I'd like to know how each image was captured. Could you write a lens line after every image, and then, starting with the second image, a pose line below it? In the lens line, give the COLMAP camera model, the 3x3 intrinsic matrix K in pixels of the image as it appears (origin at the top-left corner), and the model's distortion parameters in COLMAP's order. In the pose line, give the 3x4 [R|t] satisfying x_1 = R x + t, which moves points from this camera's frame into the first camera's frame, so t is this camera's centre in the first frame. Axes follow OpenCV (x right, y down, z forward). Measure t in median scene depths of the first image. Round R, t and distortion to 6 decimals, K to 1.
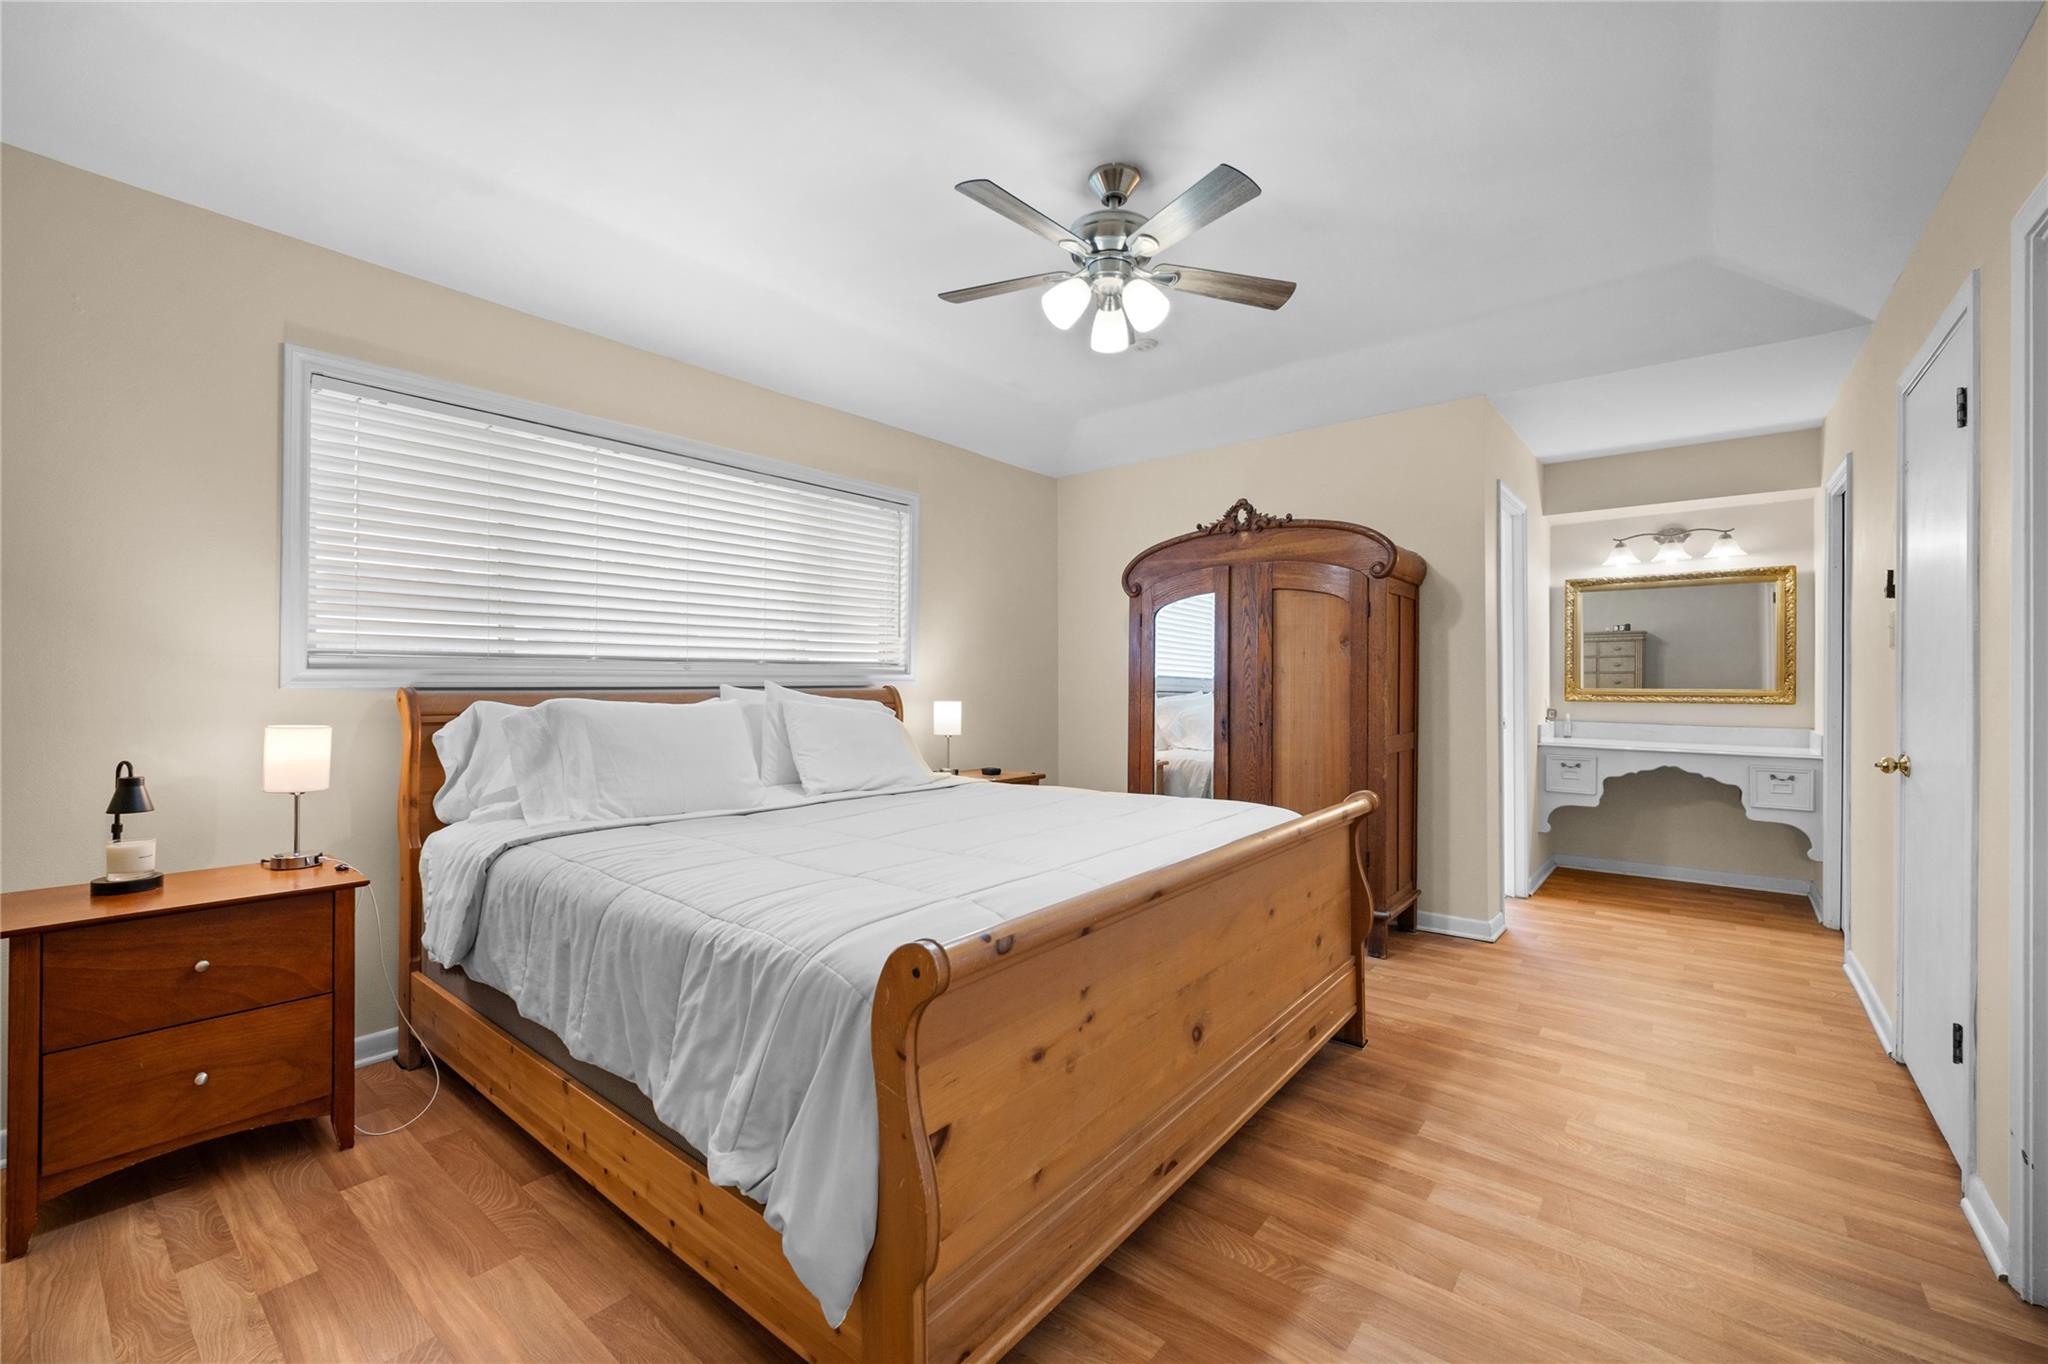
lens RADIAL K [[847.5, 0, 1012.5], [0, 847.5, 675.4], [0, 0, 1]] dist [-0.008868, 0.001673]
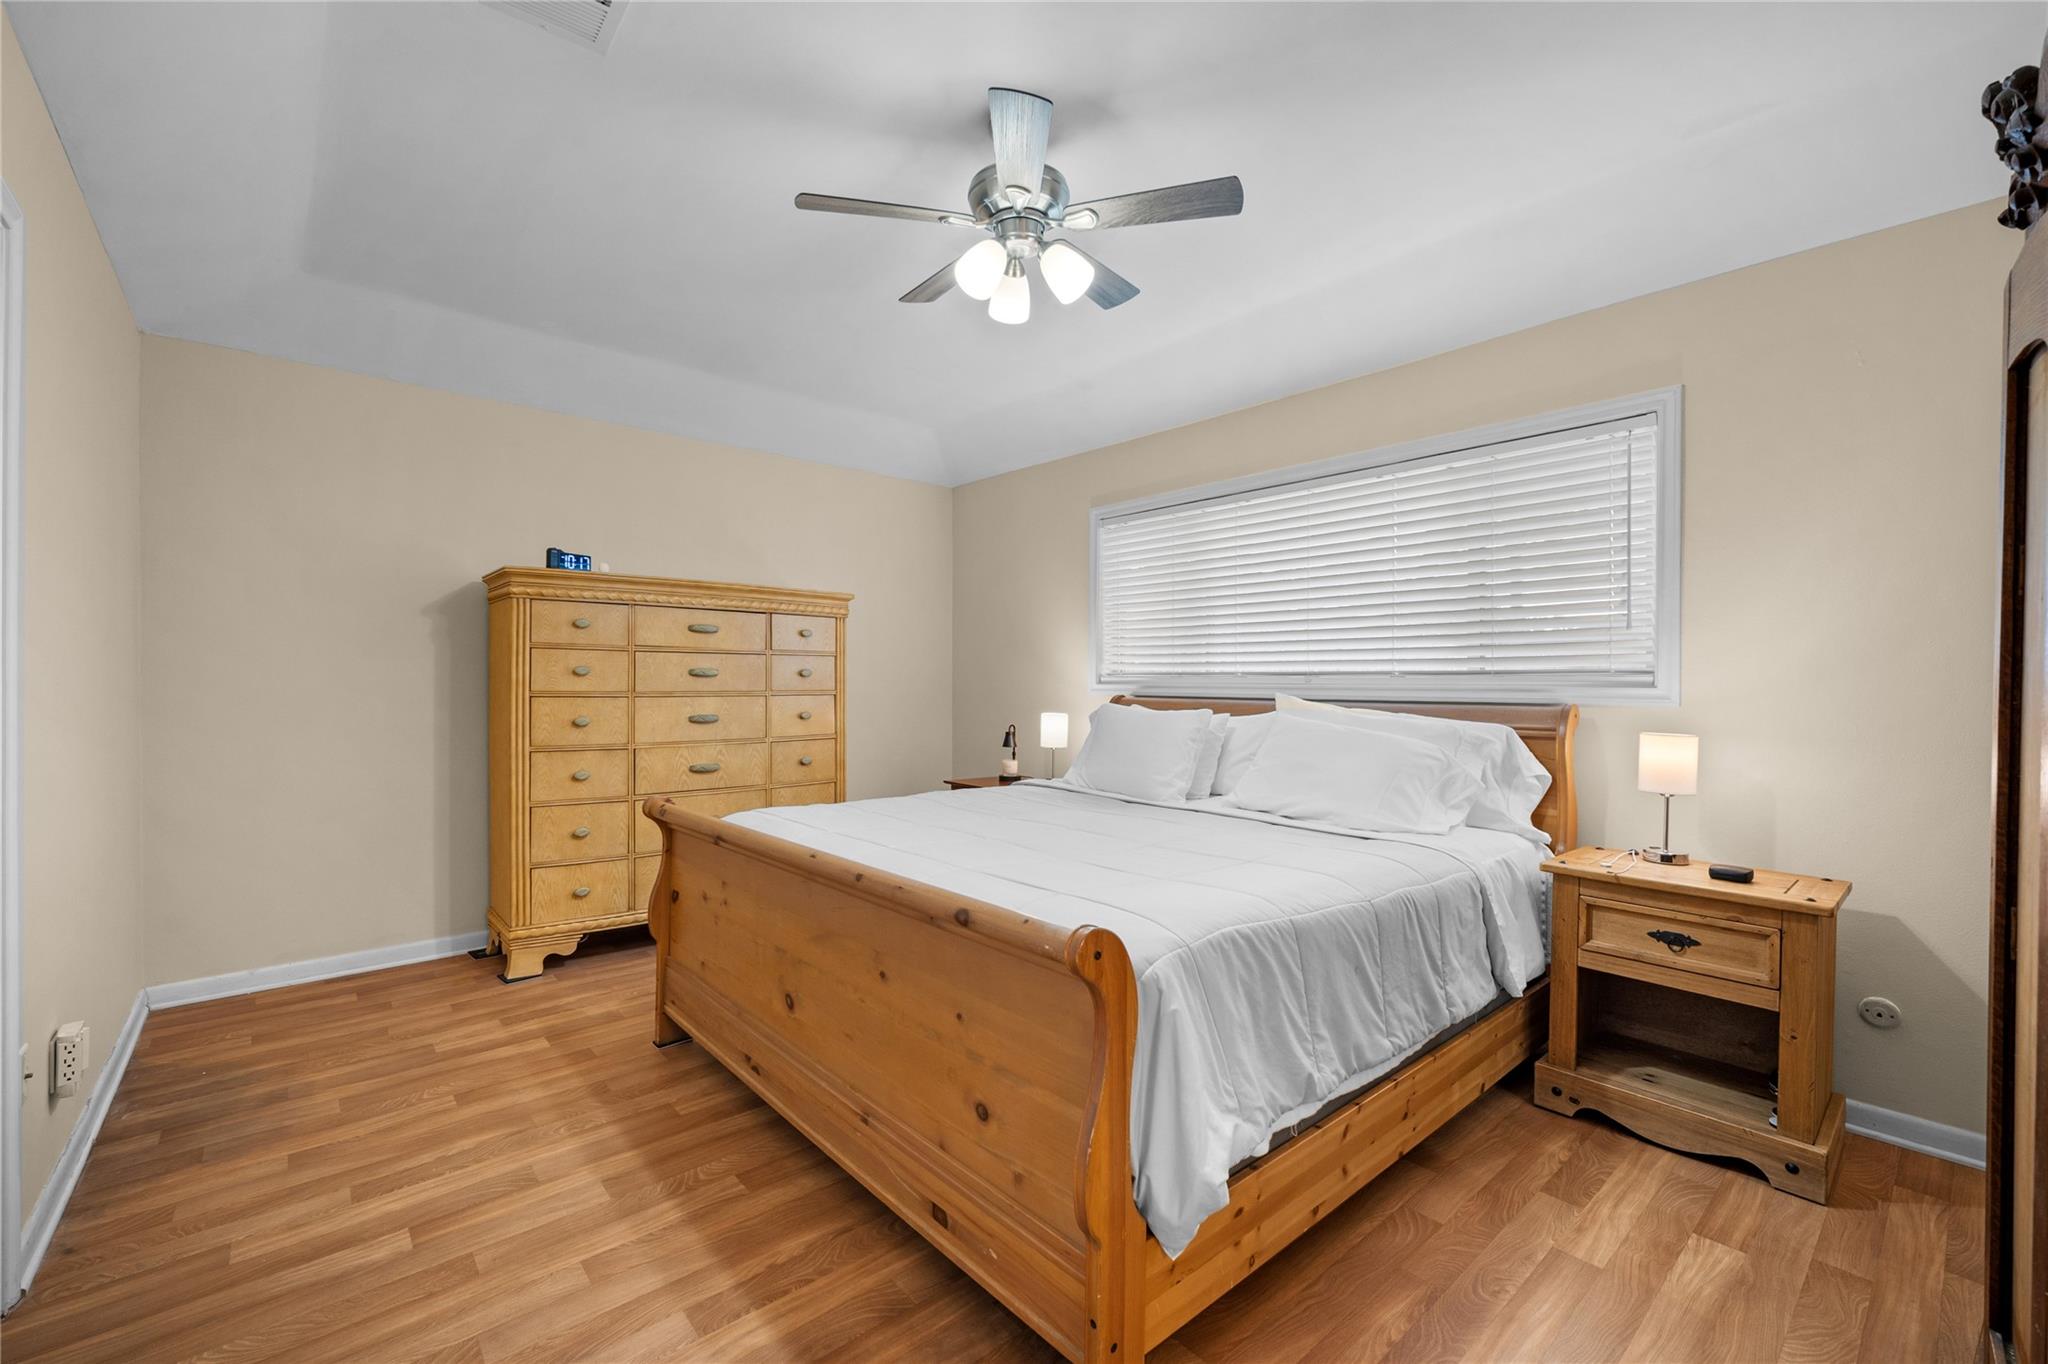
lens RADIAL K [[847.5, 0, 1022.4], [0, 847.5, 689.0], [0, 0, 1]] dist [-0.008868, 0.001673]
pose [[-0.166218, -0.000162, -0.986089, 1.120308], [-0.006921, 0.999976, 0.001003, 0.003024], [0.986065, 0.006991, -0.166215, 1.305800]]
